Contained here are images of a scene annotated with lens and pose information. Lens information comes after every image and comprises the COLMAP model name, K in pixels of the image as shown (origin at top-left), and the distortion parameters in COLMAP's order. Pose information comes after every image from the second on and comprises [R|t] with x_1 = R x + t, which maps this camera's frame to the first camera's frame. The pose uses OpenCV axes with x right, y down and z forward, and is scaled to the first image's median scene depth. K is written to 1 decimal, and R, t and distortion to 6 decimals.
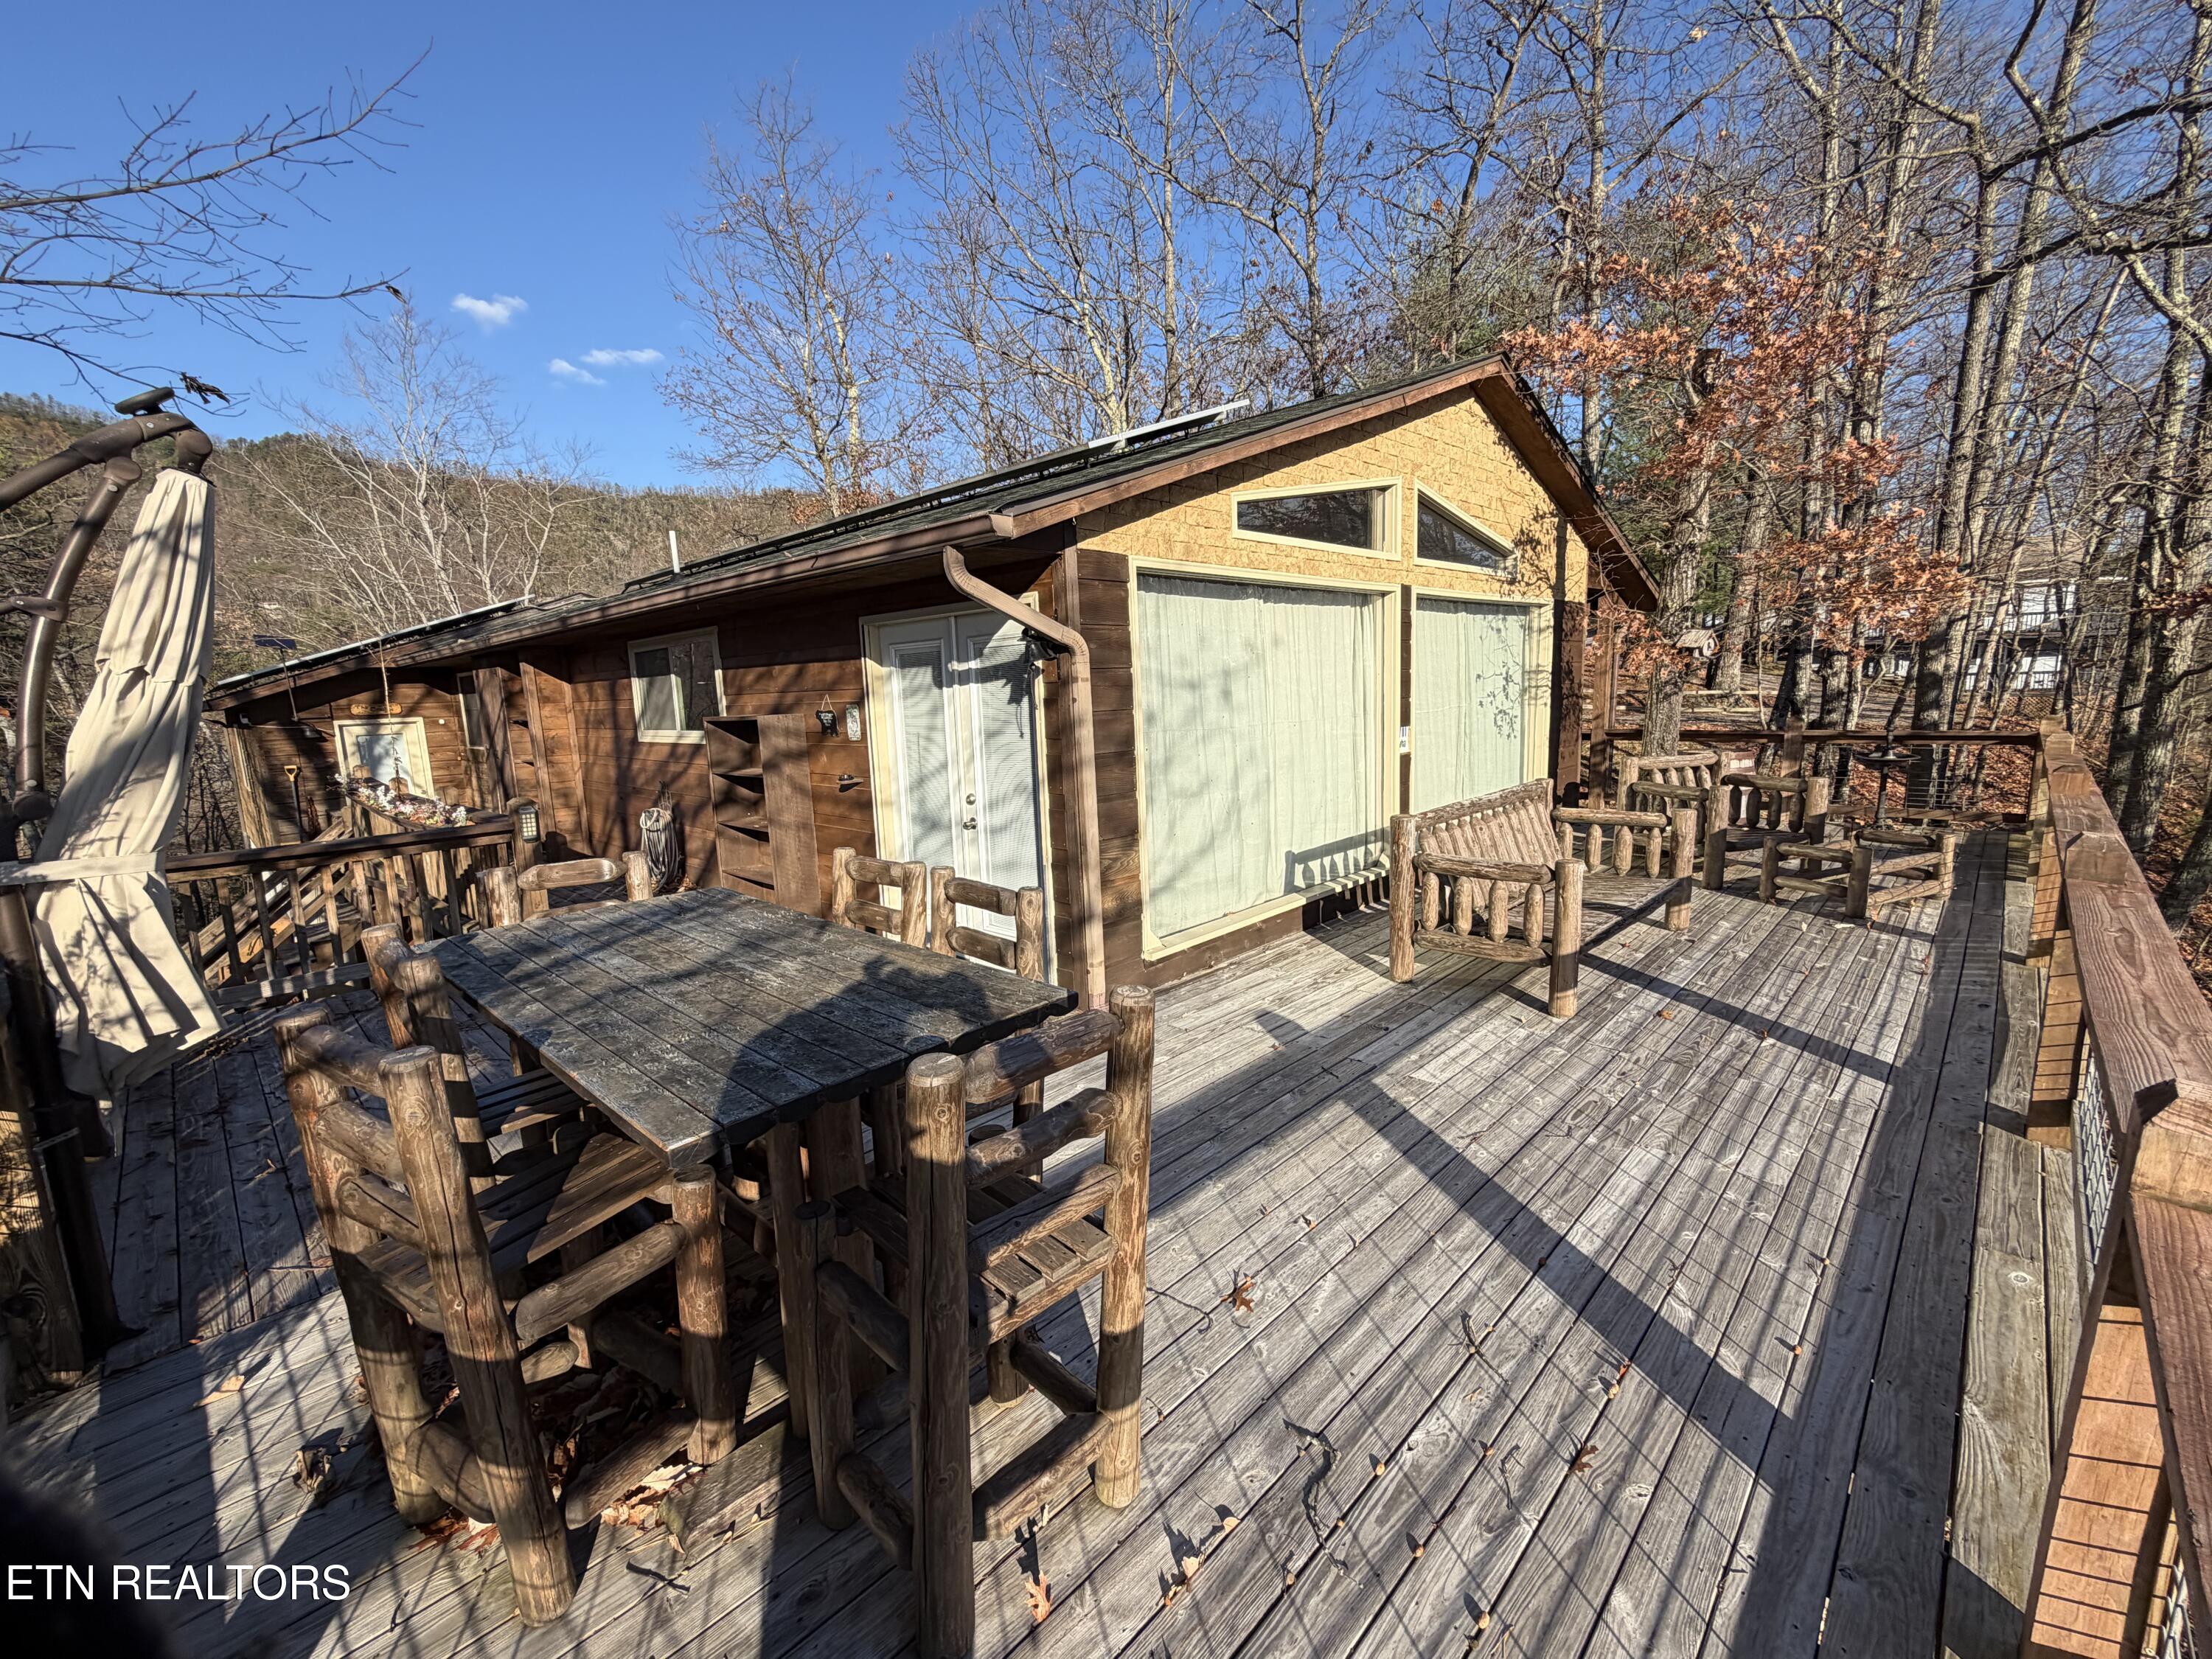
lens RADIAL K [[911.6, 0, 1111.4], [0, 911.6, 828.3], [0, 0, 1]] dist [0.001607, 0.000056]
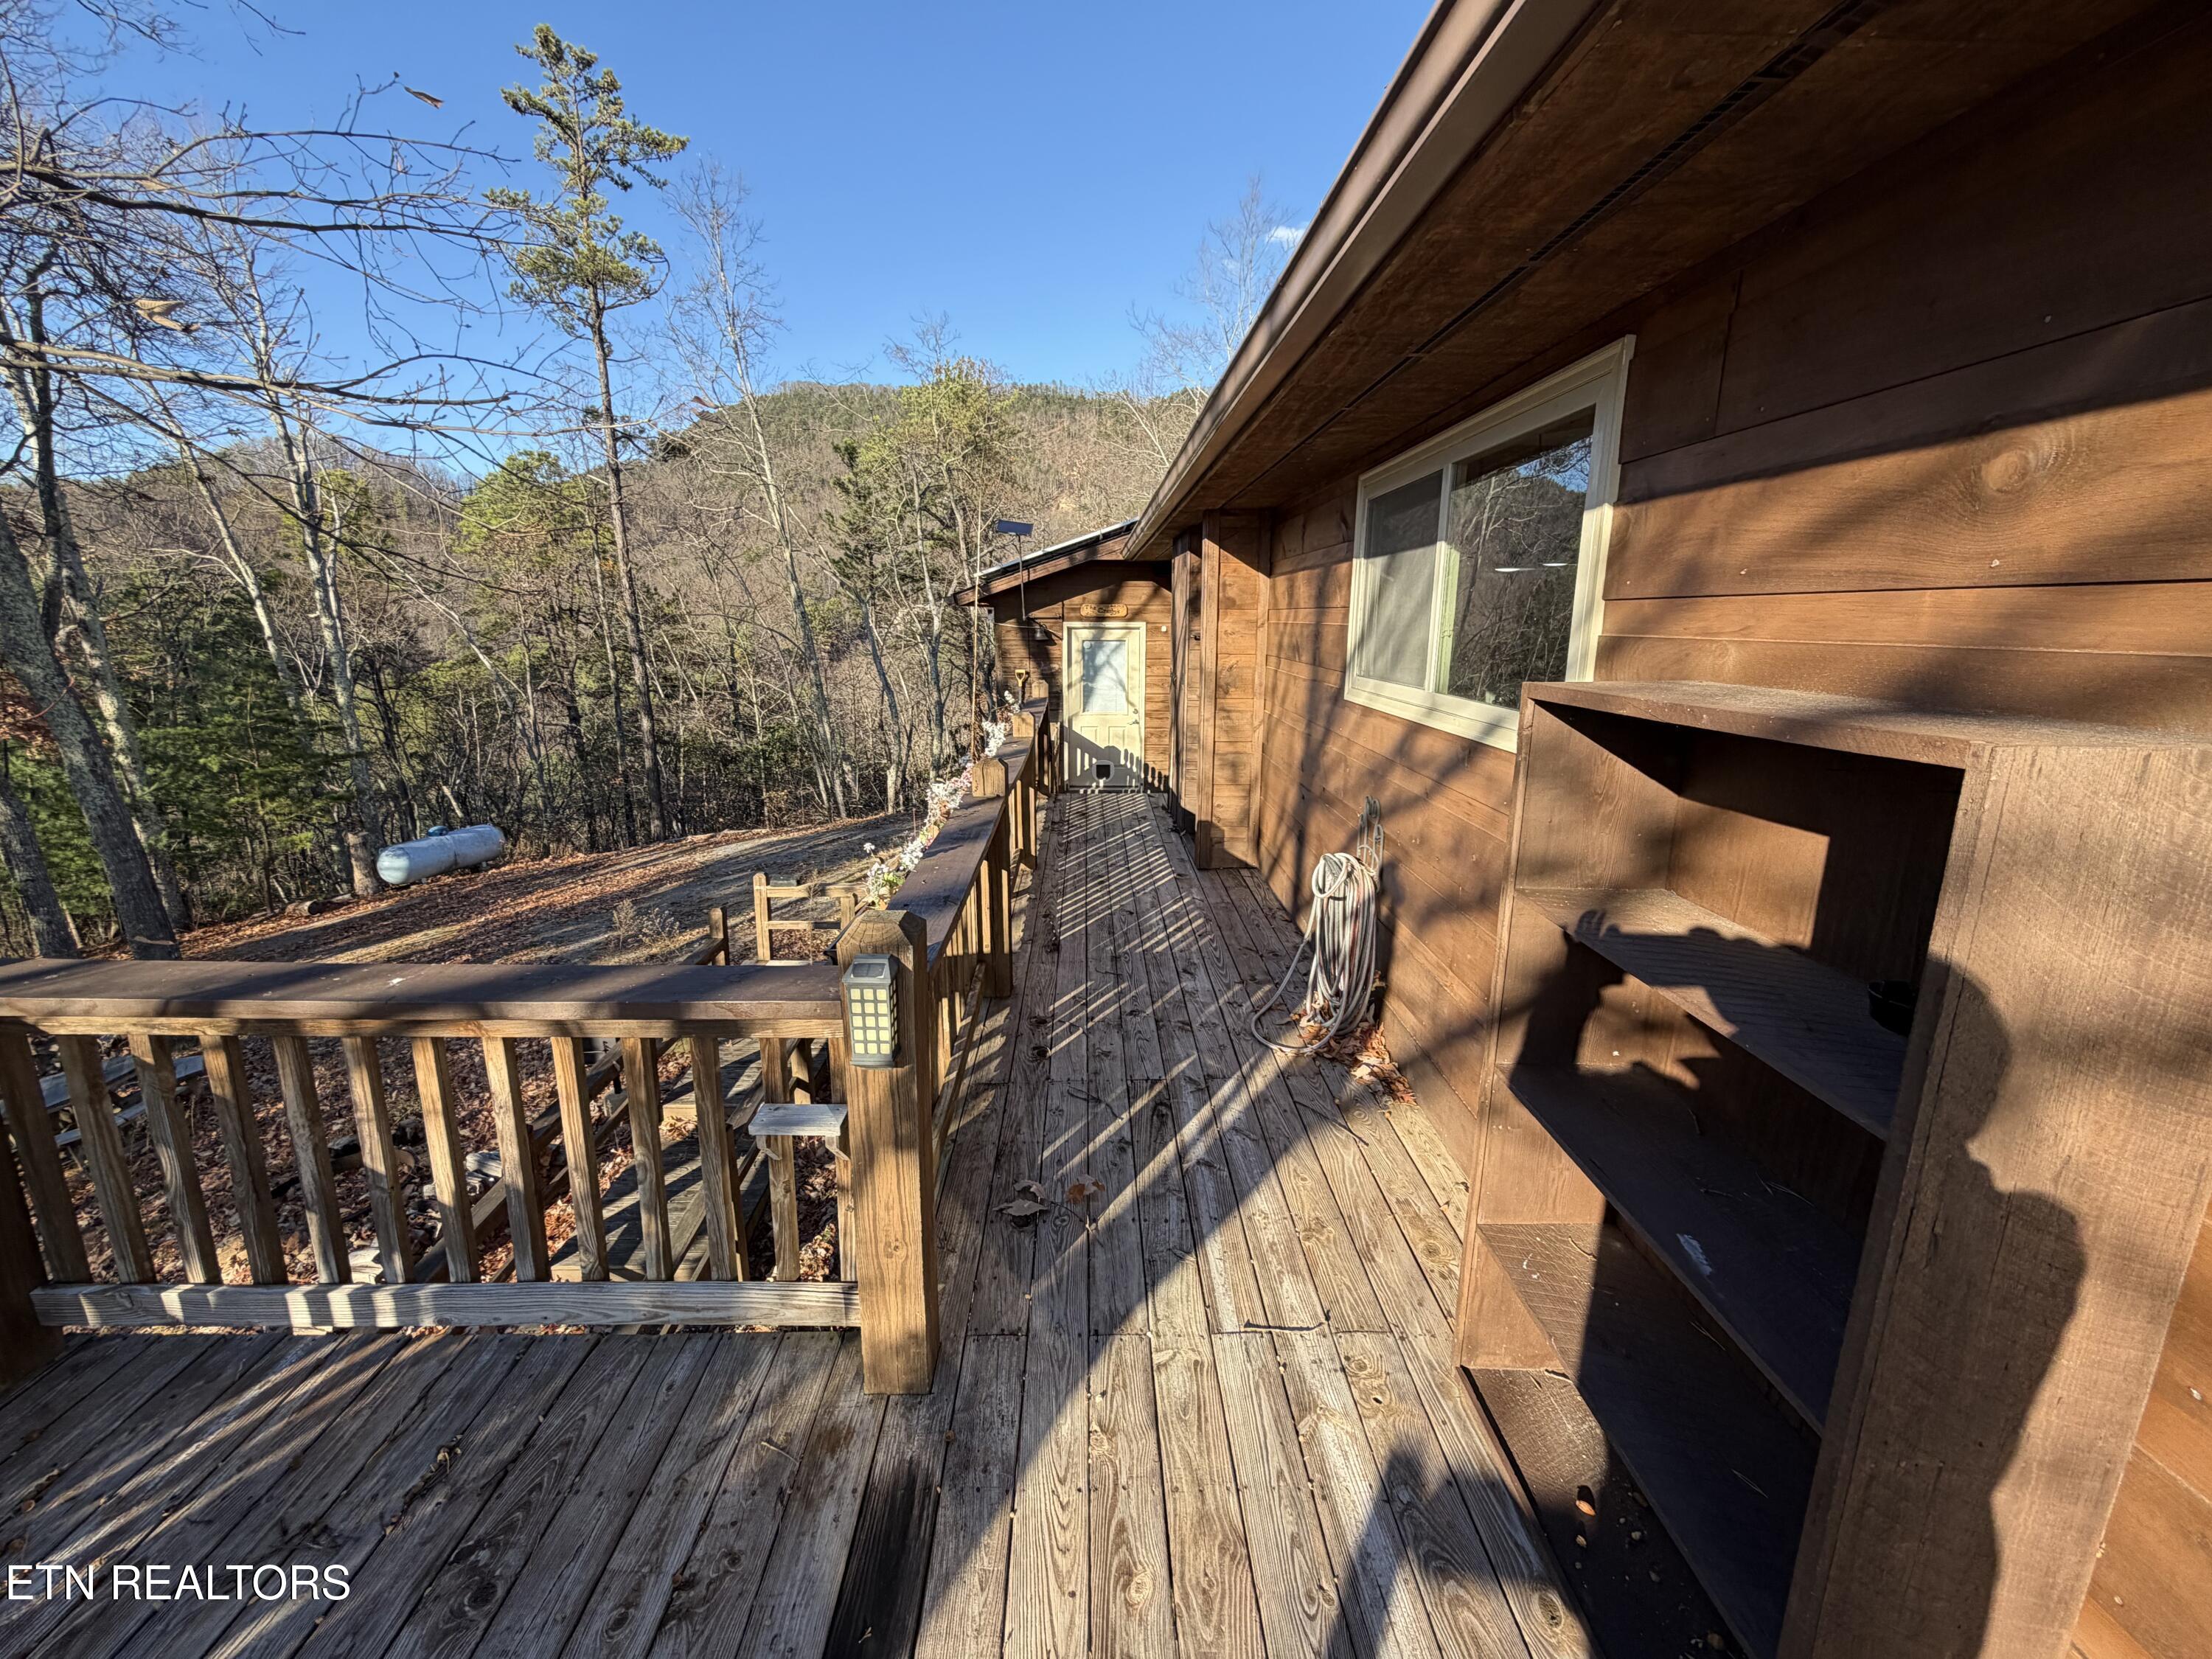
lens RADIAL K [[911.6, 0, 1107.6], [0, 911.6, 831.3], [0, 0, 1]] dist [0.001607, 0.000056]
pose [[0.711147, 0.205729, -0.672269, -0.258147], [-0.147630, 0.978605, 0.143307, -0.072334], [0.687368, -0.002666, 0.726304, 0.537083]]
